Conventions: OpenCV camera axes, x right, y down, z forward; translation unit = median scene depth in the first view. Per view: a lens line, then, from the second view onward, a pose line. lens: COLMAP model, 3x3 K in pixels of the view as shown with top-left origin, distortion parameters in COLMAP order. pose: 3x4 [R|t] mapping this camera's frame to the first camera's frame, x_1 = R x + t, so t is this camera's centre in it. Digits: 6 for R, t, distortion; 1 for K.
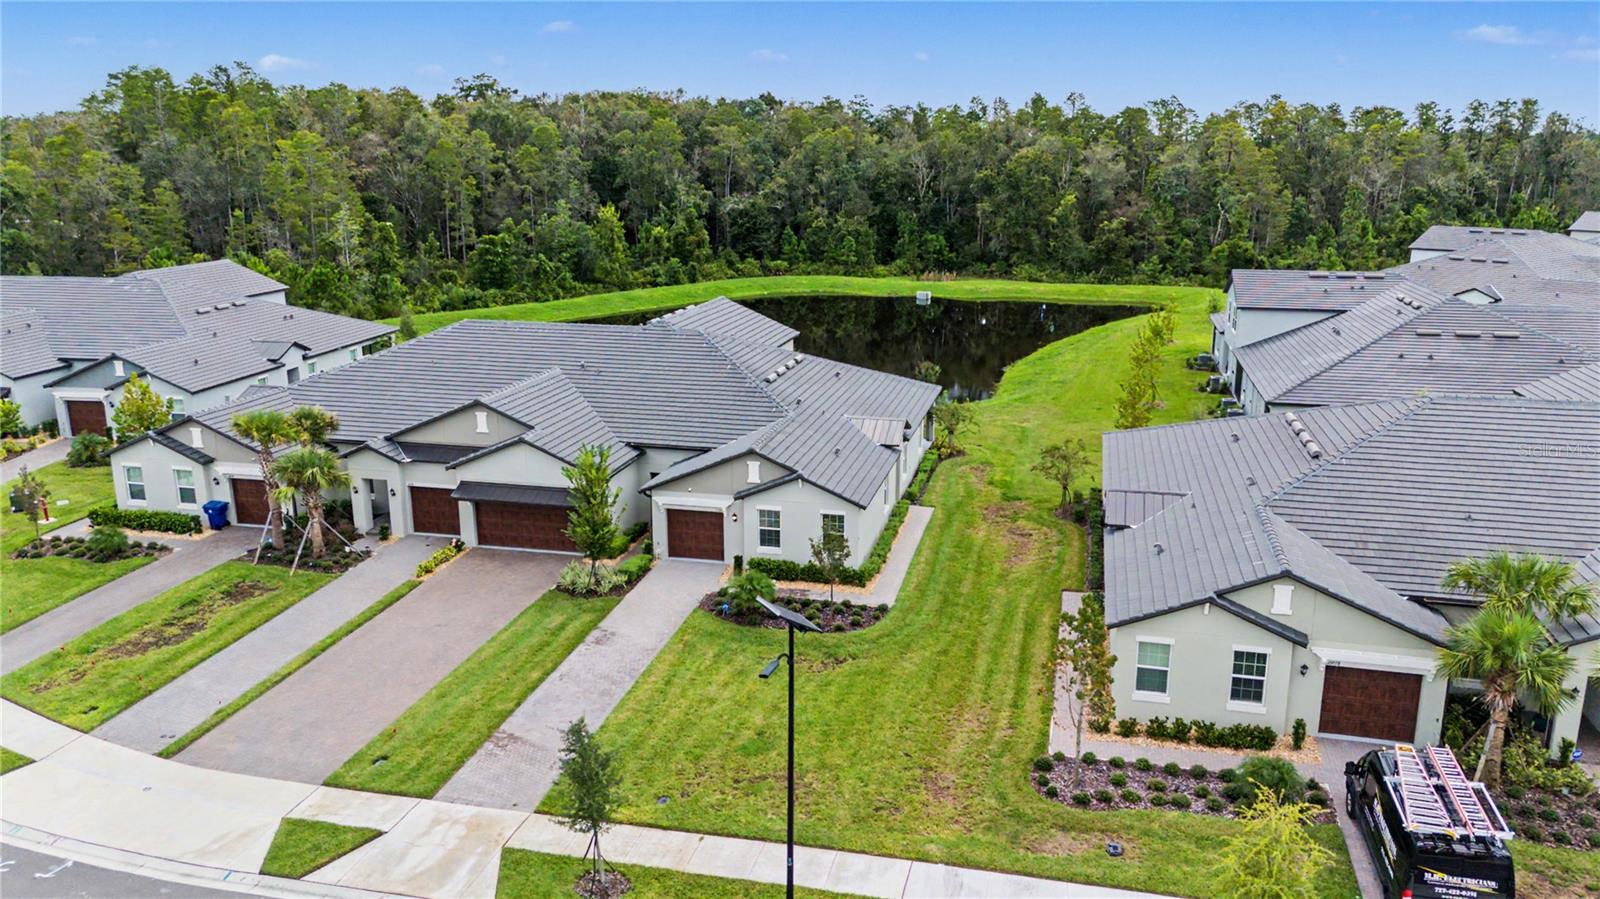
lens RADIAL K [[1176.5, 0, 800.0], [0, 1176.5, 449.5], [0, 0, 1]] dist [0.084165, -0.092075]
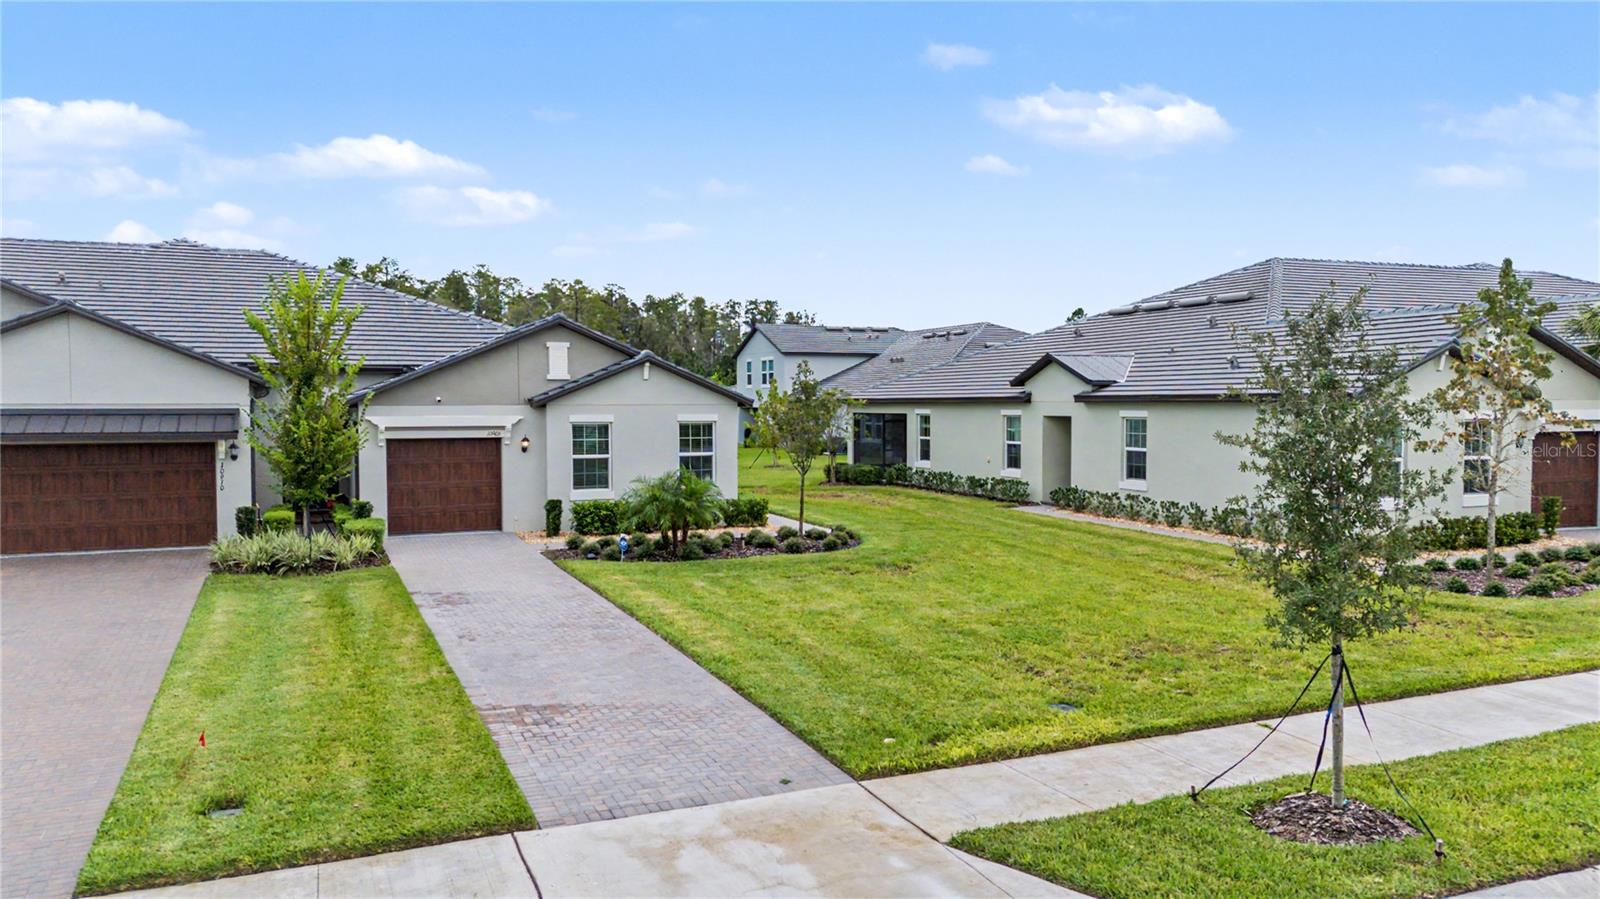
lens RADIAL K [[1176.5, 0, 800.0], [0, 1176.5, 449.5], [0, 0, 1]] dist [0.084165, -0.092075]
pose [[0.799974, -0.026052, 0.599469, -0.298727], [0.150391, 0.975874, -0.158282, 0.174579], [-0.580882, 0.216776, 0.784592, 0.473445]]
